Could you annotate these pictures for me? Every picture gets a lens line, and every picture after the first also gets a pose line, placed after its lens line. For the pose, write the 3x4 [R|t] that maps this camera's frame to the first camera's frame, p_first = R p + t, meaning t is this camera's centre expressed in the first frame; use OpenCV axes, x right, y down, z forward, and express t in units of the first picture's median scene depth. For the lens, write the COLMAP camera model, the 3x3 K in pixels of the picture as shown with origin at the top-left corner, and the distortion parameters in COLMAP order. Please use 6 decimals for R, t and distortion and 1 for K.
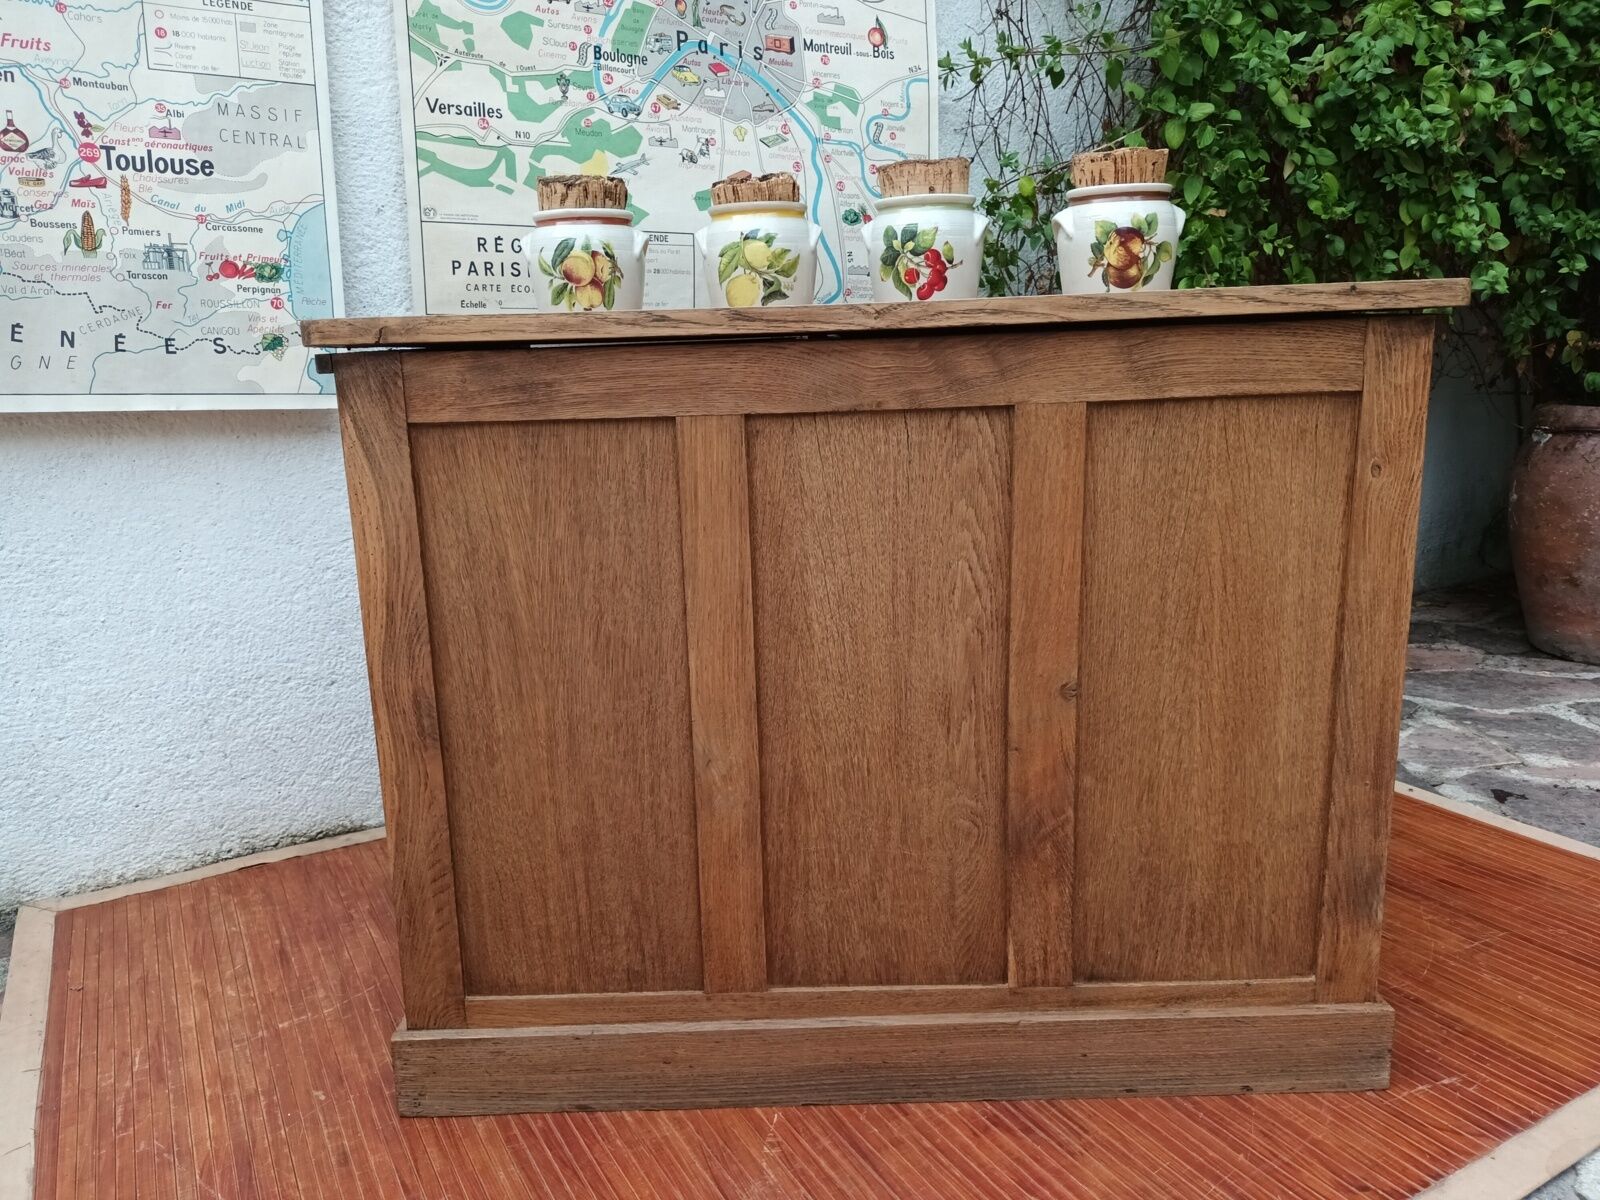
lens RADIAL K [[1196.7, 0, 794.7], [0, 1196.7, 603.3], [0, 0, 1]] dist [0.019900, -0.031622]
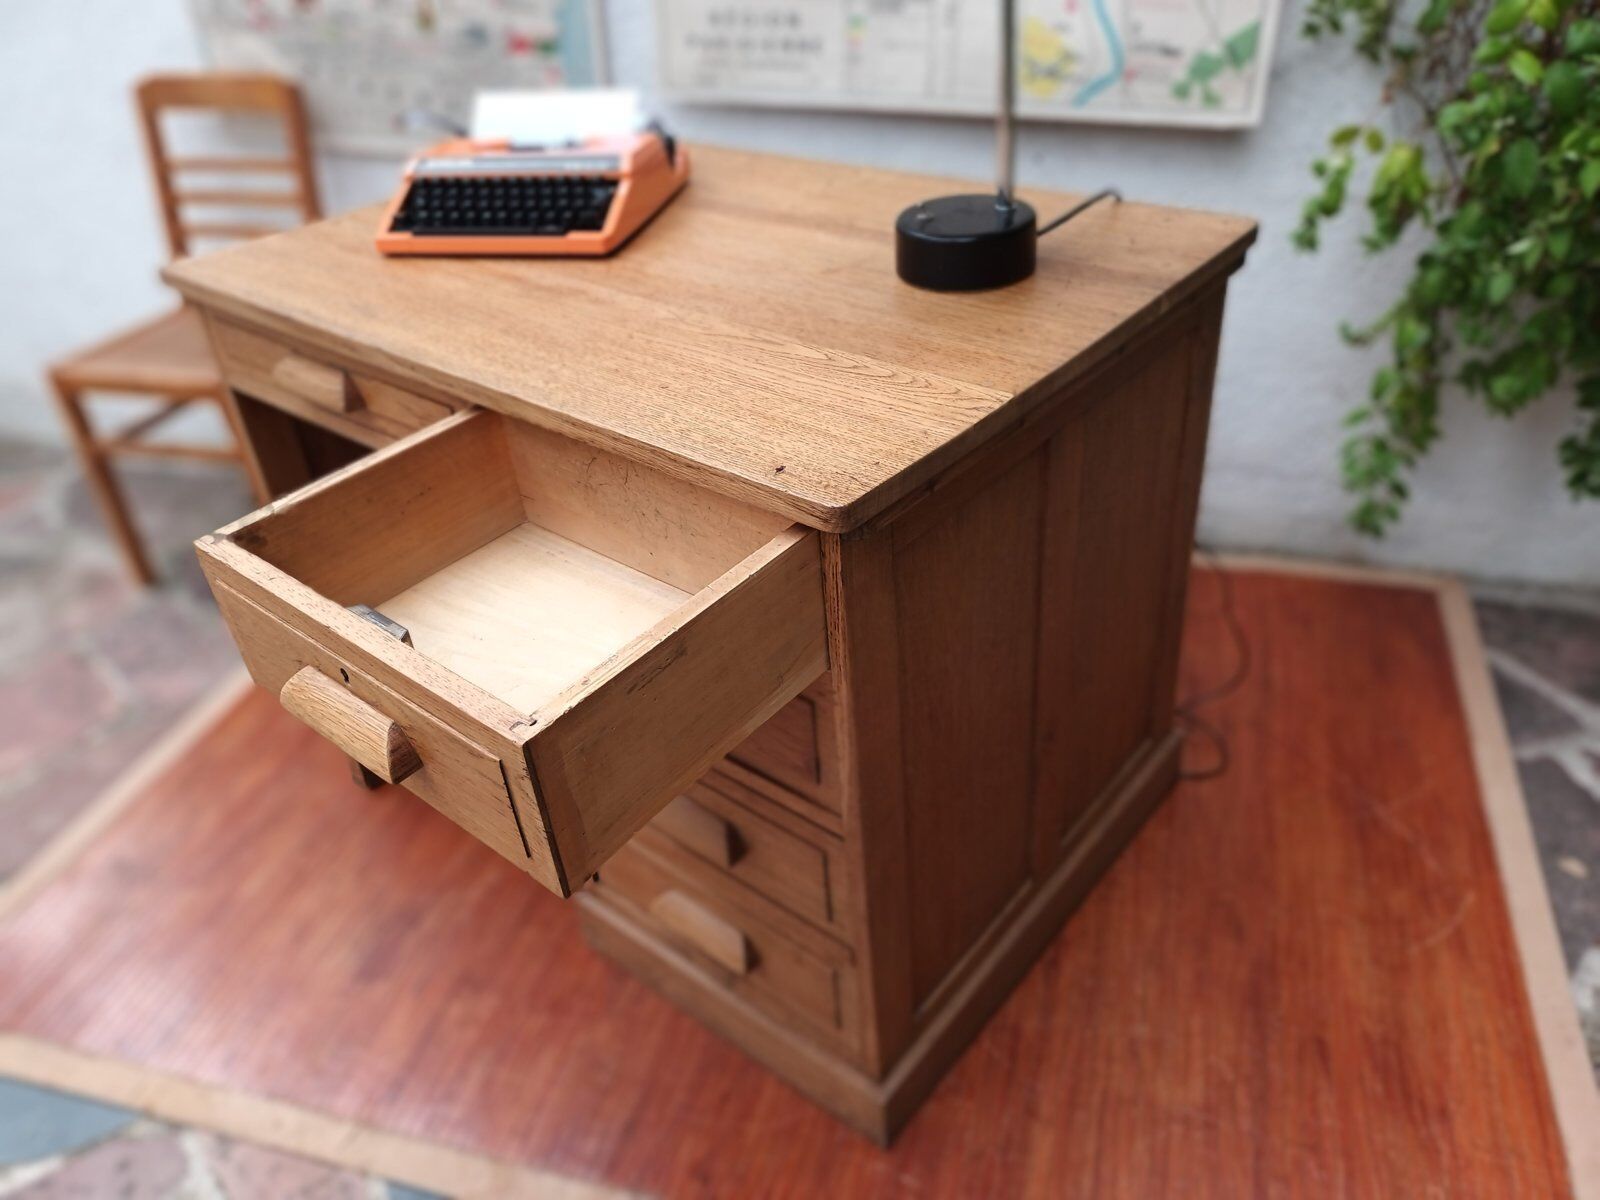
lens RADIAL K [[1202.1, 0, 800.0], [0, 1202.1, 600.0], [0, 0, 1]] dist [0.021953, -0.029507]
pose [[0.697185, 0.394406, -0.598647, 0.816750], [-0.121640, 0.888032, 0.443399, -0.438815], [0.706496, -0.236311, 0.667098, 0.332086]]
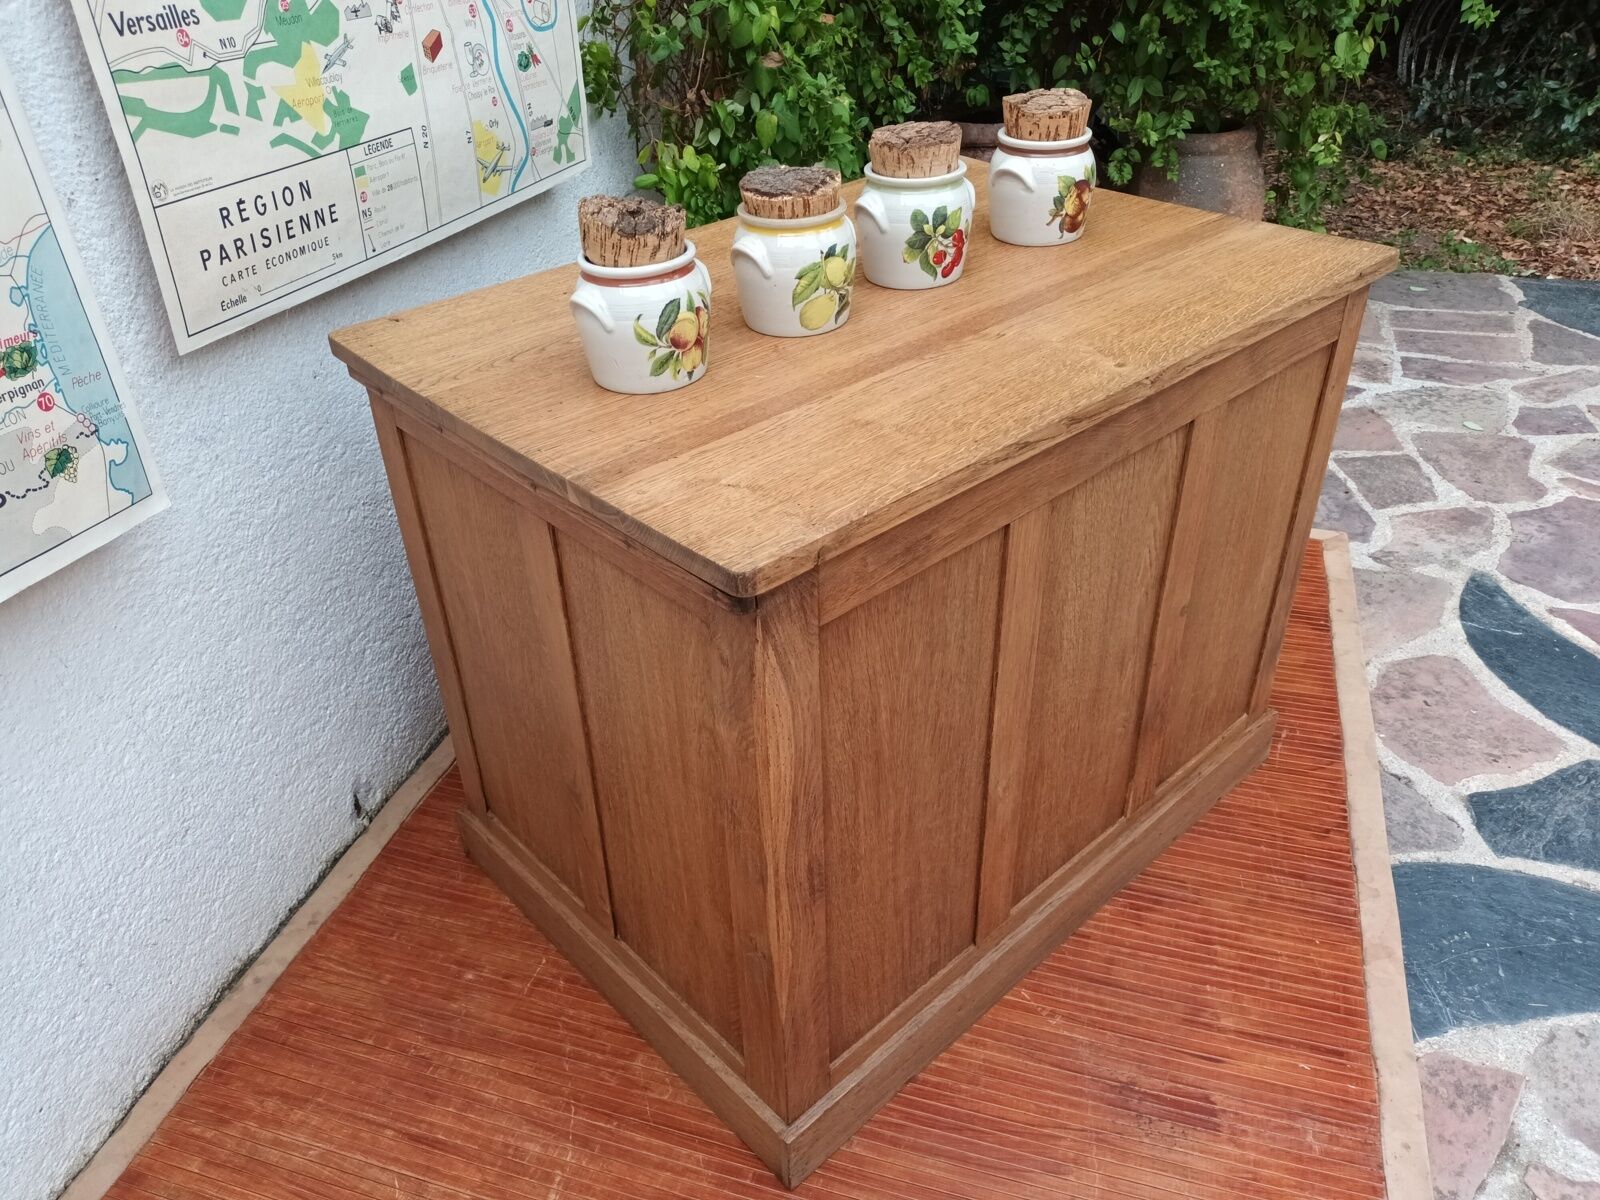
lens RADIAL K [[1196.2, 0, 796.1], [0, 1196.2, 596.0], [0, 0, 1]] dist [0.024060, -0.035896]
pose [[0.730026, -0.368186, 0.575761, -0.677159], [0.164061, 0.912250, 0.375345, -0.410426], [-0.663434, -0.179552, 0.726372, 0.291457]]
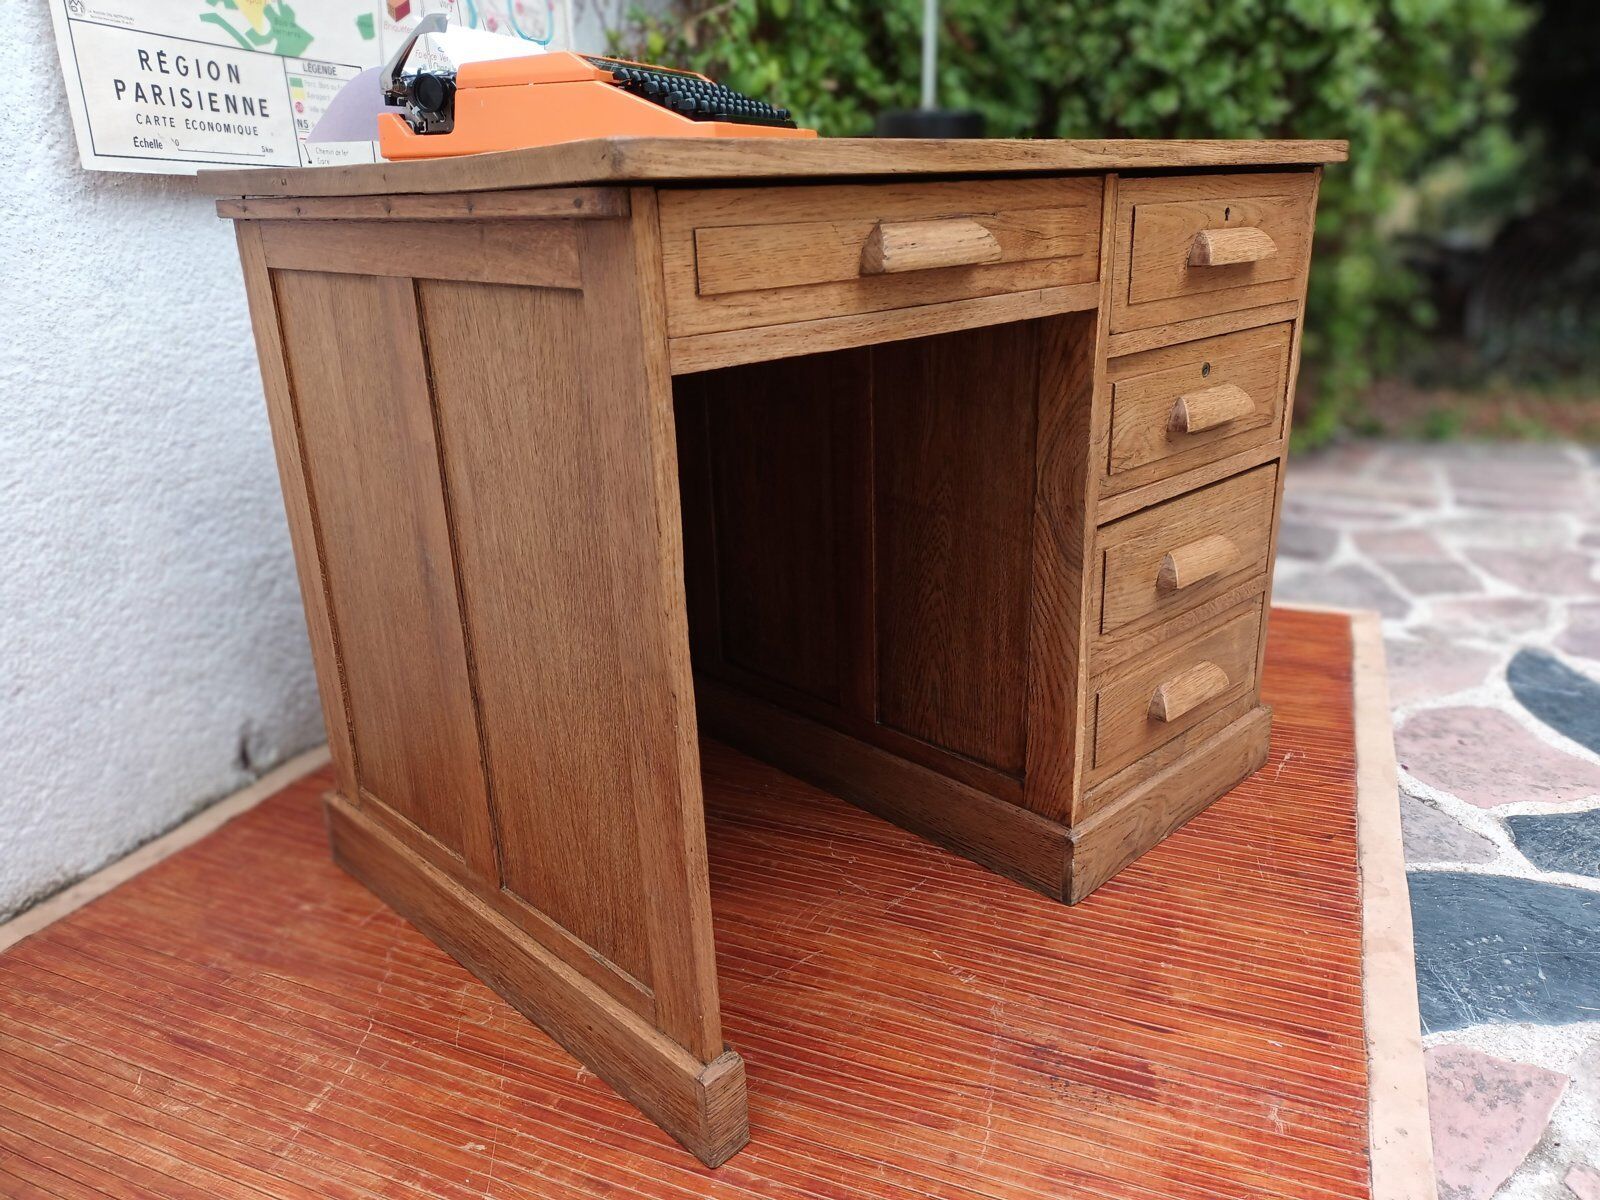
lens RADIAL K [[1186.2, 0, 796.5], [0, 1186.2, 603.5], [0, 0, 1]] dist [0.031525, -0.036922]
pose [[0.794186, -0.186039, 0.578497, -0.581449], [0.133749, 0.982153, 0.132234, -0.021642], [-0.592773, -0.027645, 0.804895, 0.227196]]
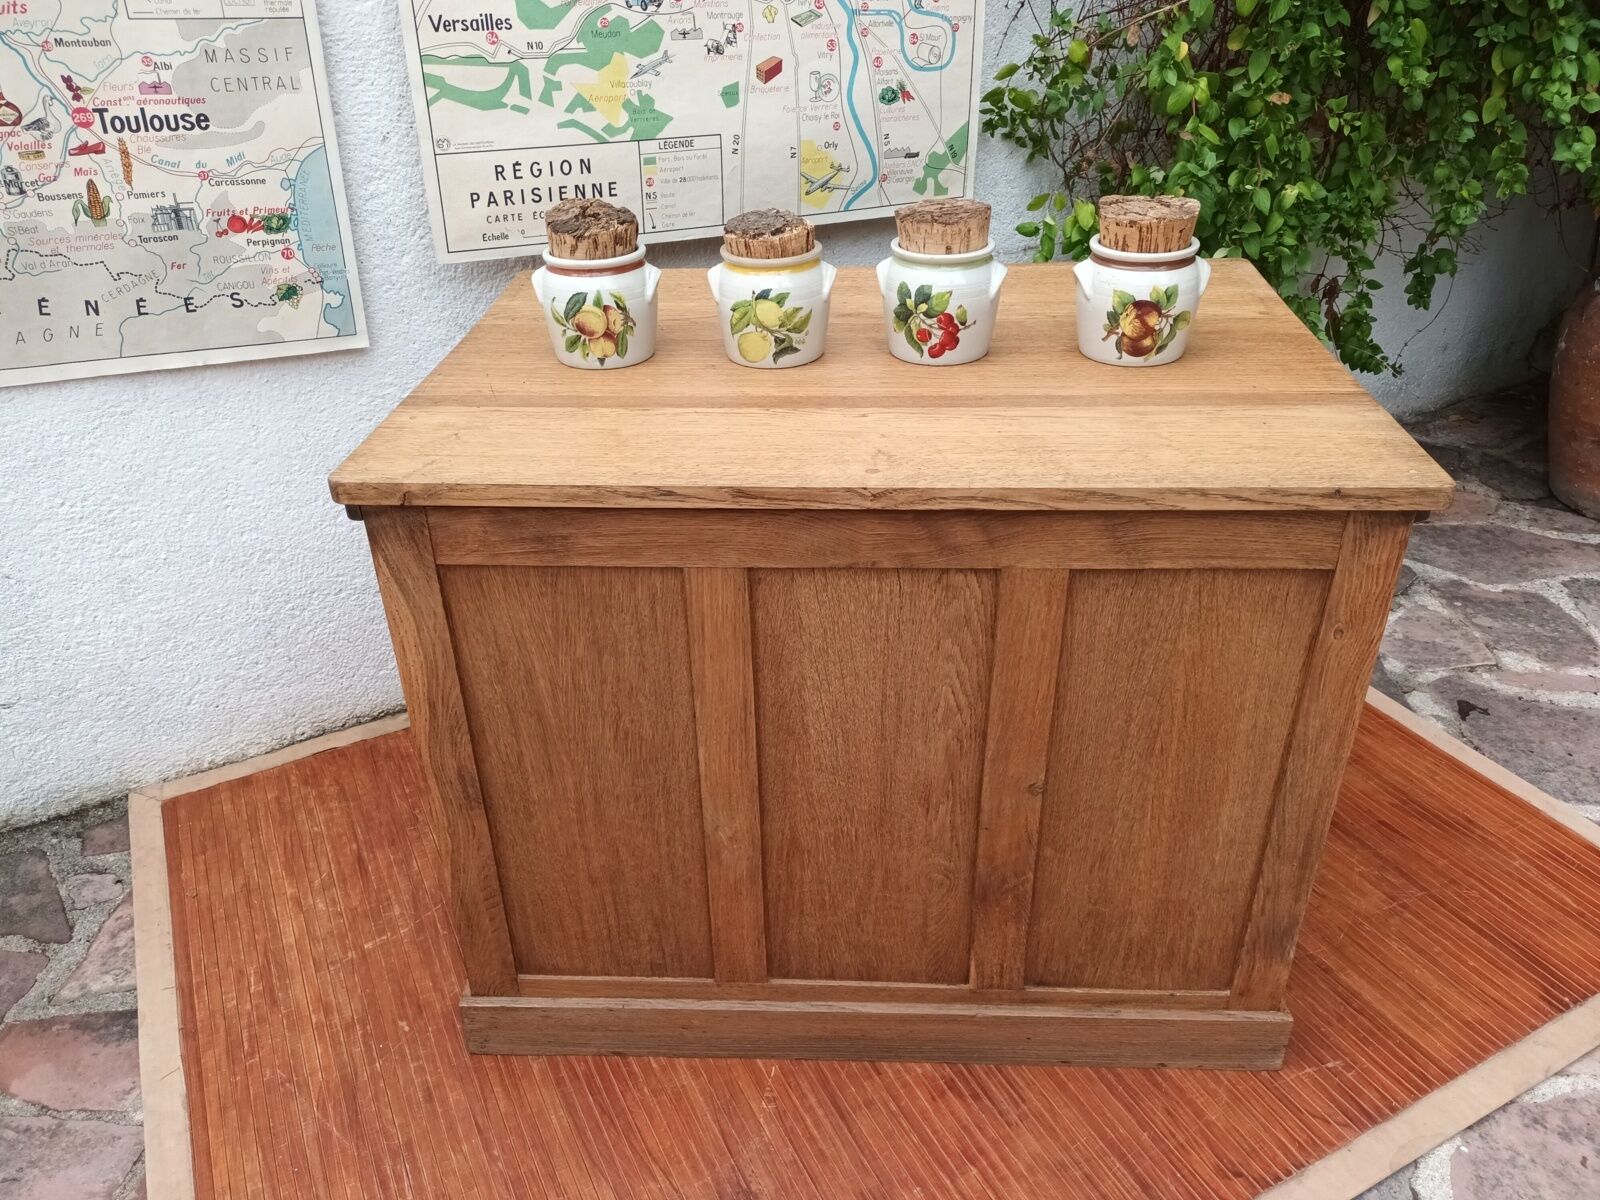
lens RADIAL K [[1194.2, 0, 795.0], [0, 1194.2, 601.2], [0, 0, 1]] dist [0.025685, -0.037585]
pose [[0.999197, 0.028174, -0.028497, 0.025249], [-0.017930, 0.950294, 0.310838, -0.368489], [0.035838, -0.310077, 0.950036, -0.016123]]
